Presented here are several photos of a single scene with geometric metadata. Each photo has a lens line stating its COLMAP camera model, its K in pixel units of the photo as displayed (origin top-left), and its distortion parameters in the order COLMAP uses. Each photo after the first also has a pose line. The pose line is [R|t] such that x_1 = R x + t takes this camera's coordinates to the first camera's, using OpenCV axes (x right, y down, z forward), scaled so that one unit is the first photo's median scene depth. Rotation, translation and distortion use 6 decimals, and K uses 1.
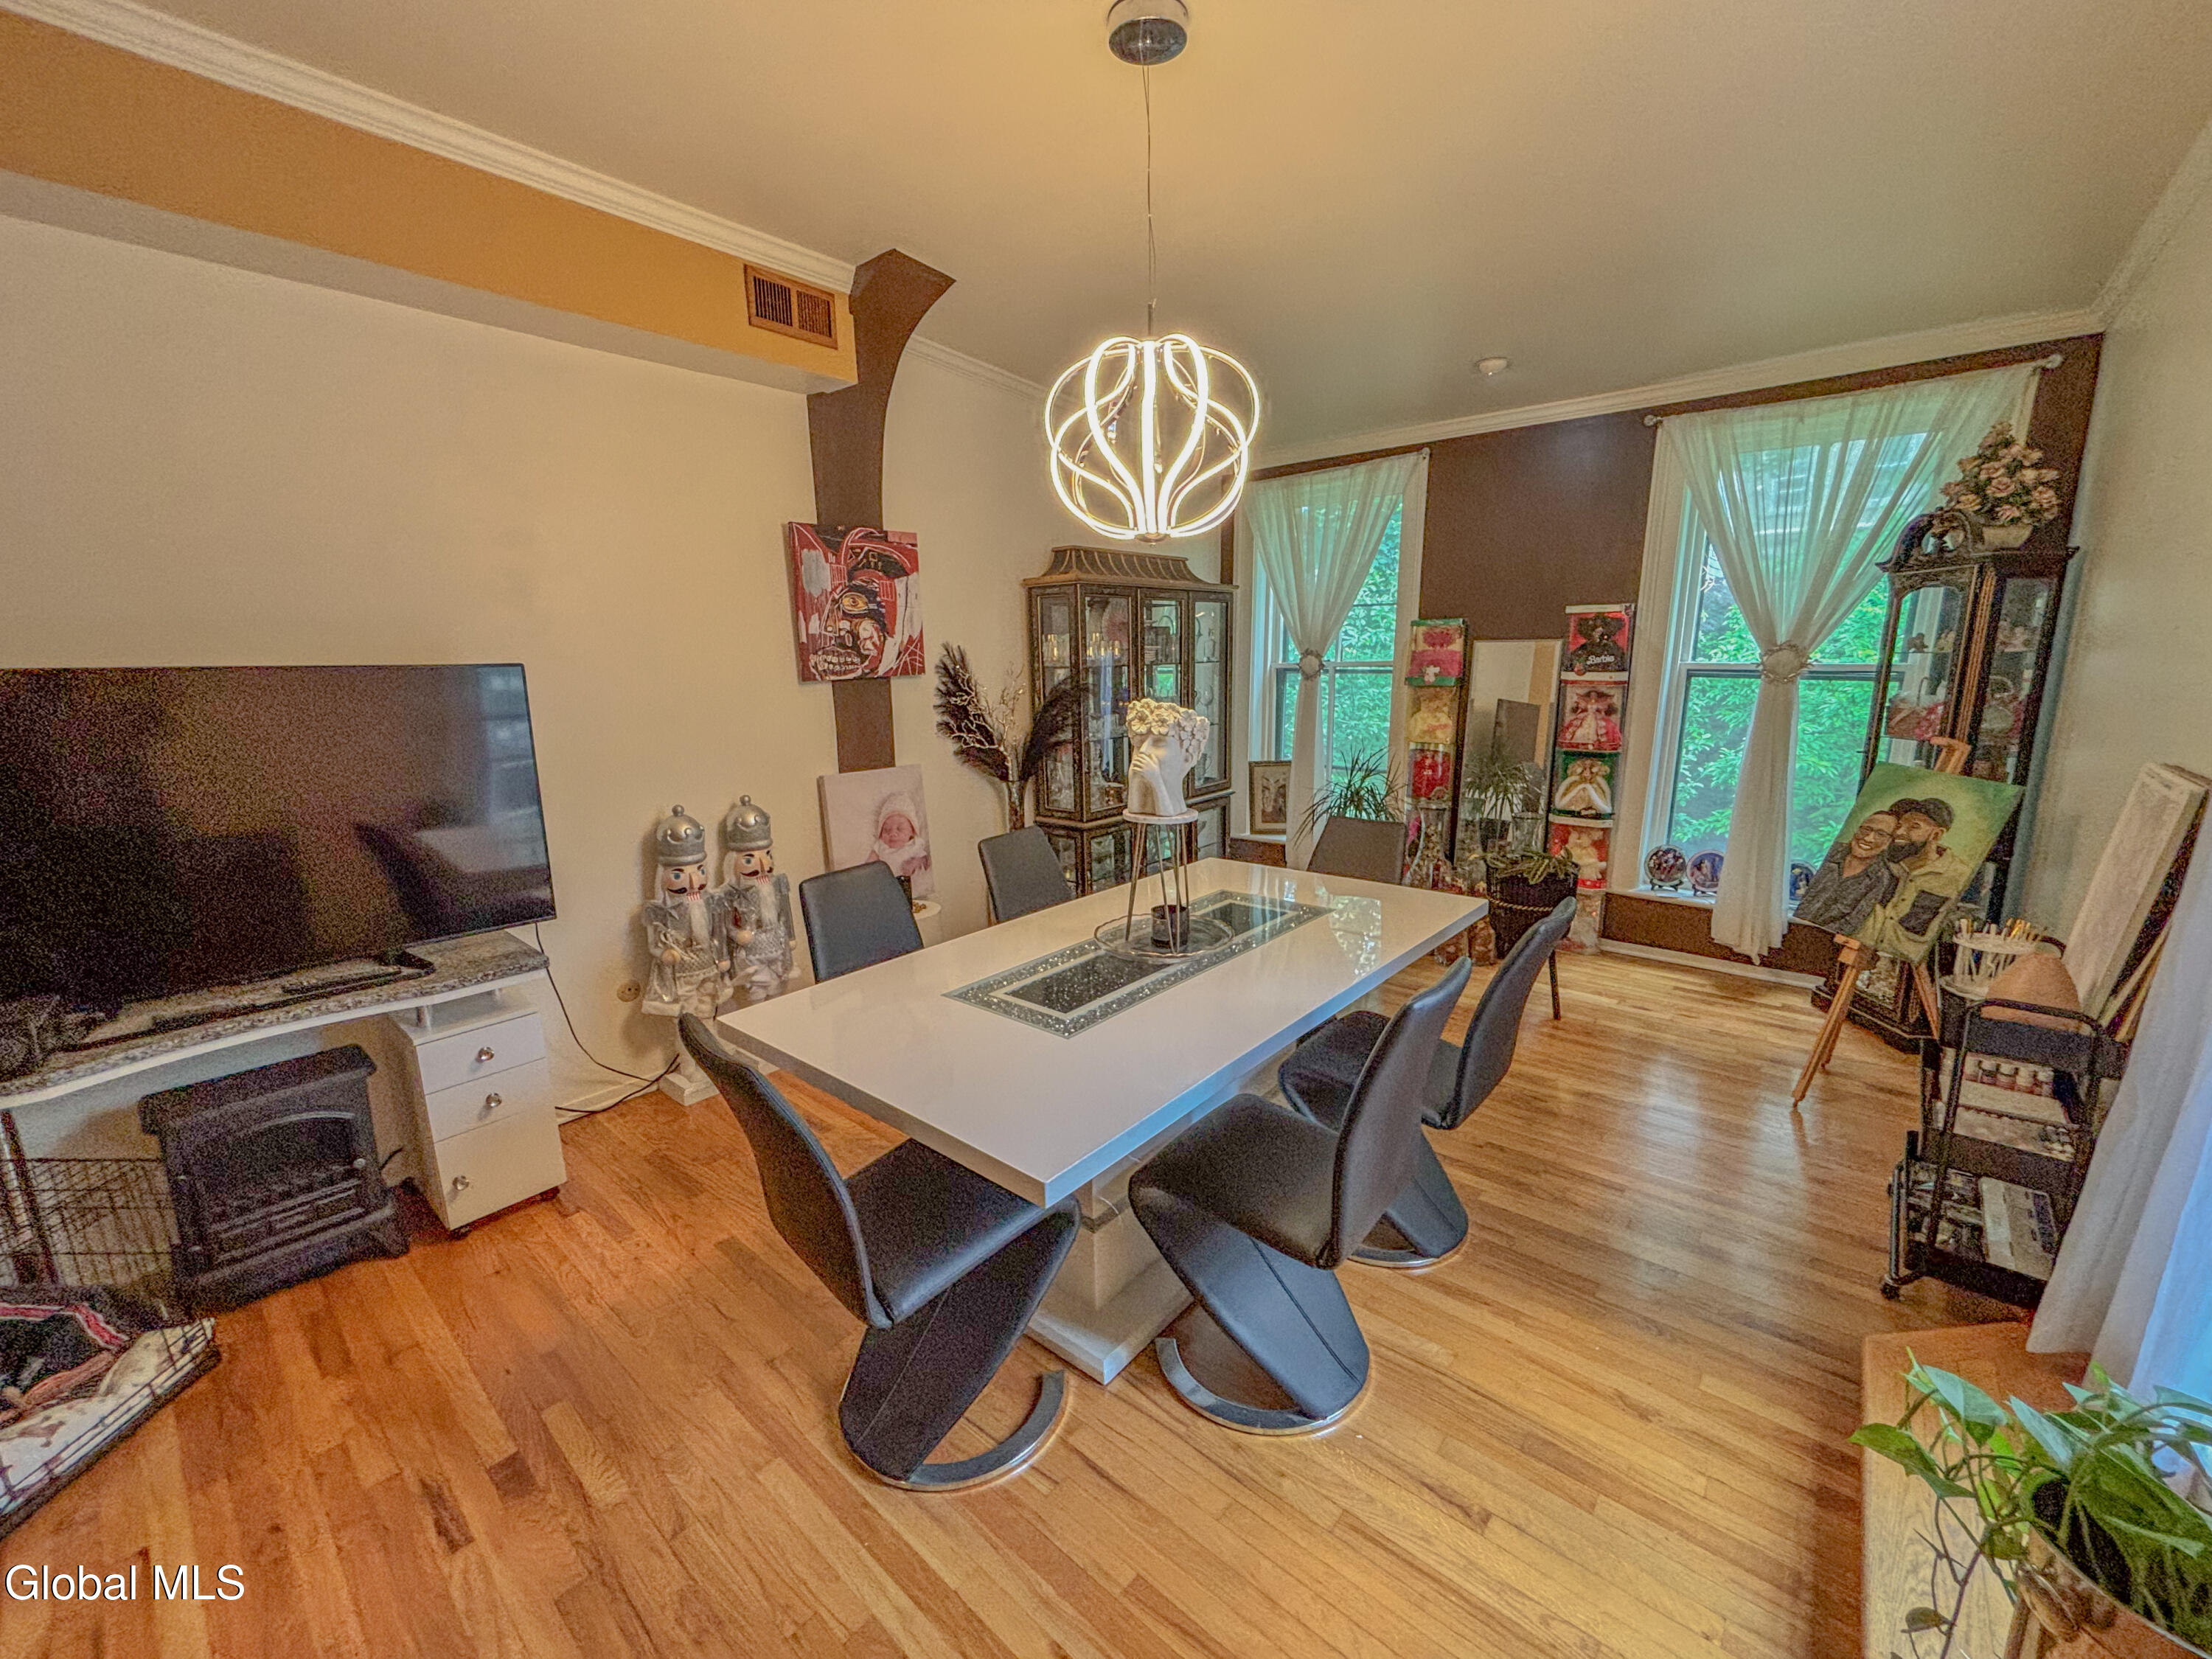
lens RADIAL K [[890.3, 0, 1108.4], [0, 890.3, 835.9], [0, 0, 1]] dist [0.000798, -0.000105]
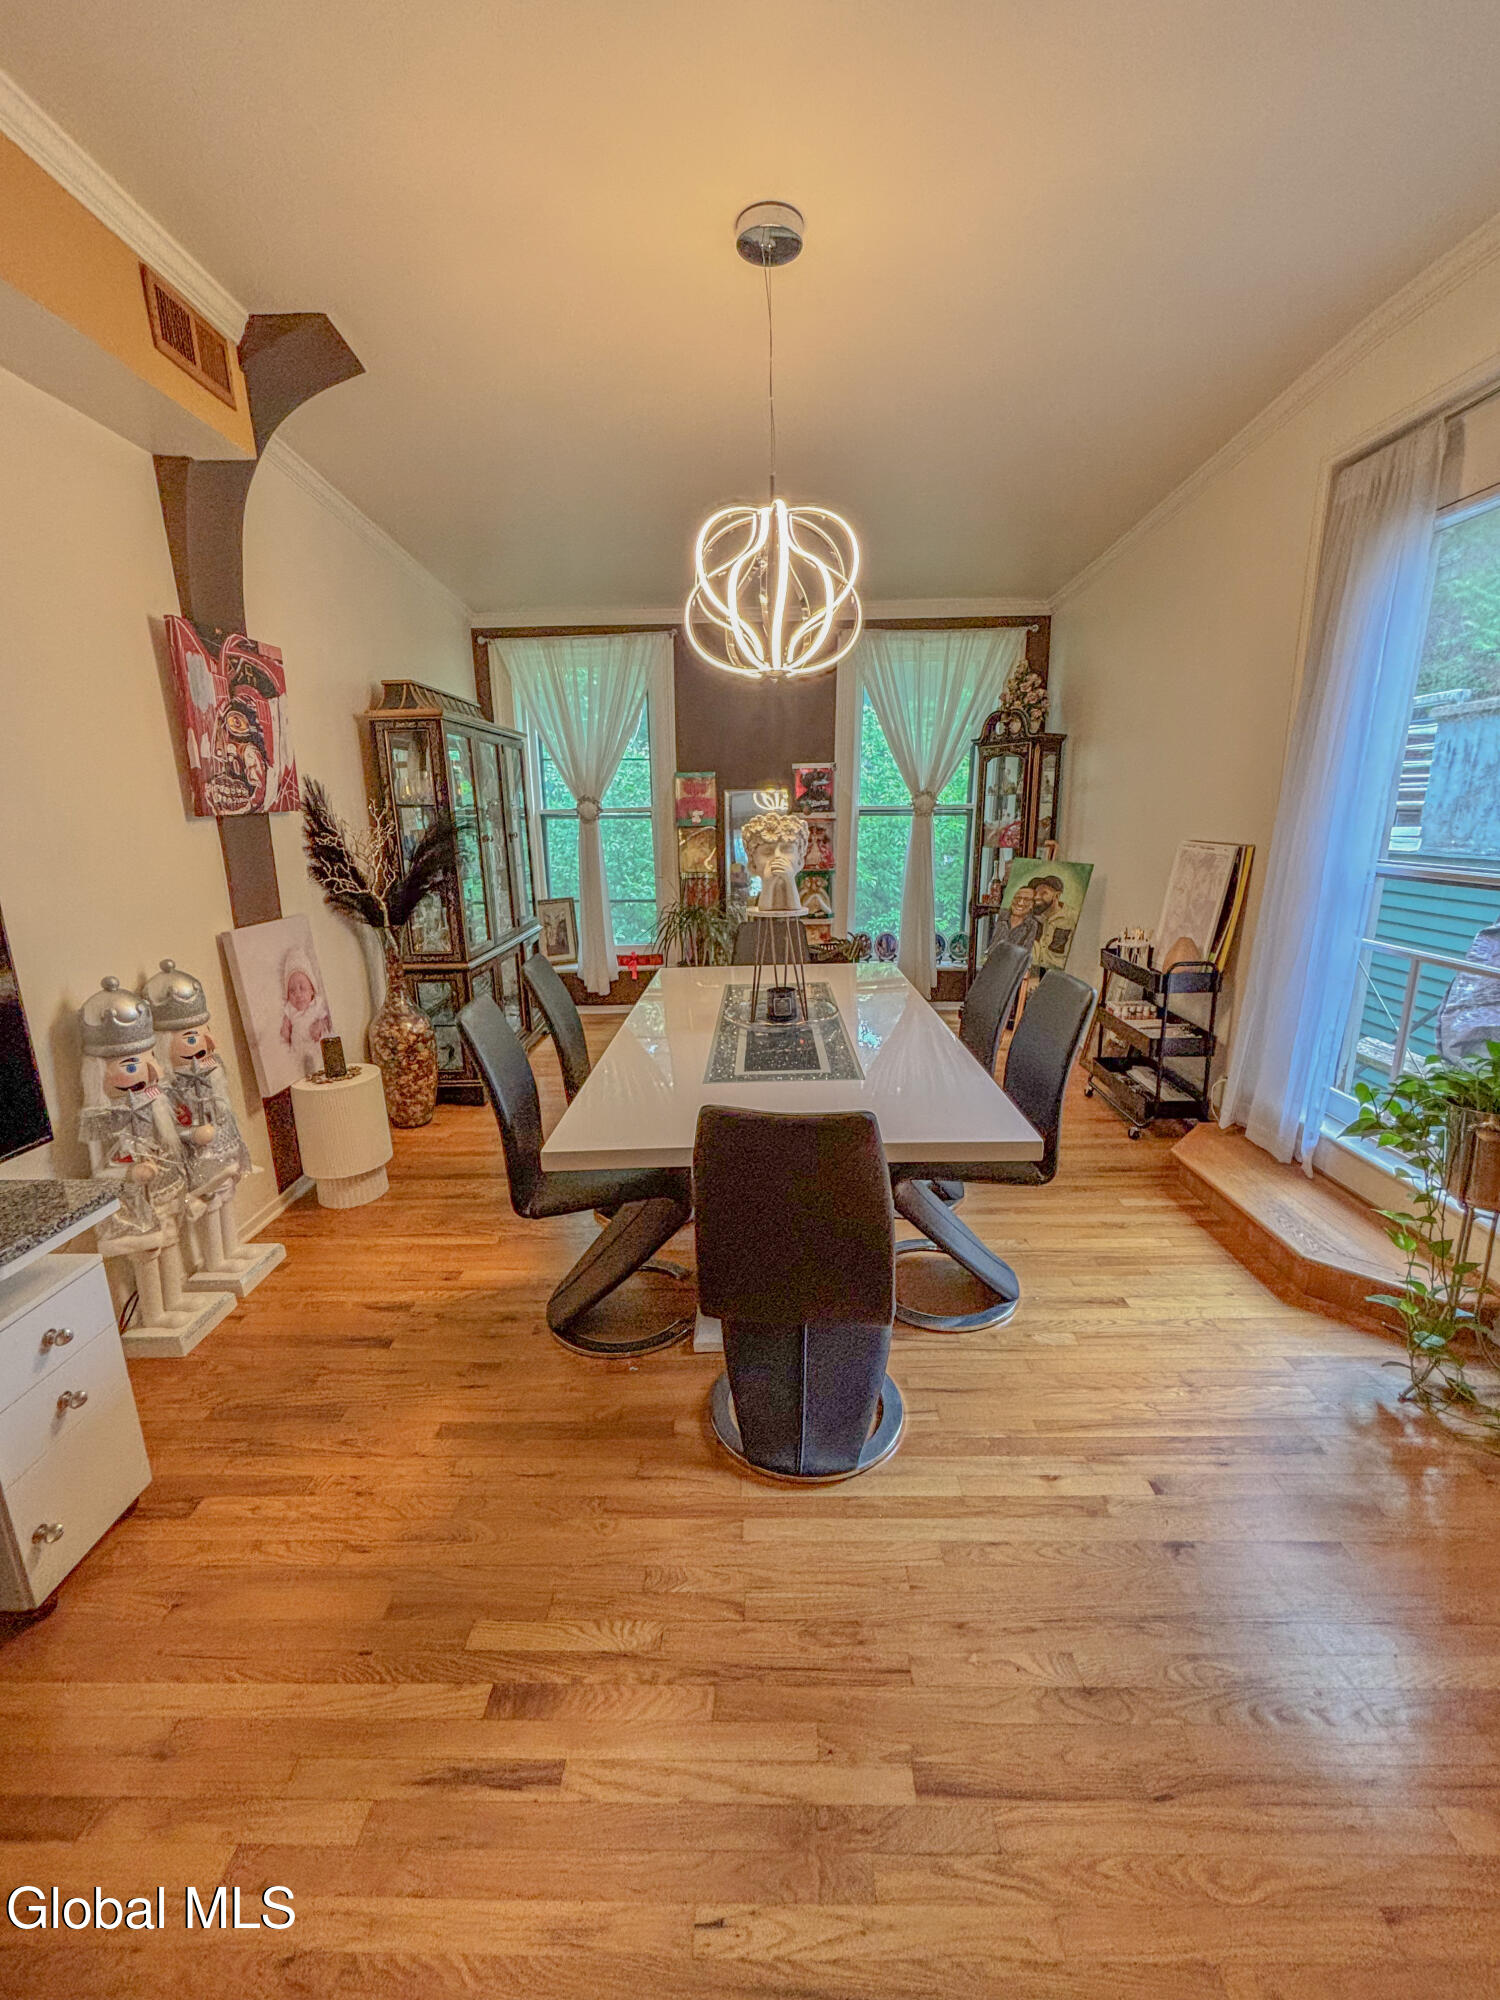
lens RADIAL K [[810.2, 0, 750.0], [0, 810.2, 1000.0], [0, 0, 1]] dist [0.000976, 0.004605]
pose [[0.770943, -0.145595, 0.620039, -0.418910], [0.135078, 0.988752, 0.064221, 0.012923], [-0.622415, 0.034243, 0.781938, 0.105335]]
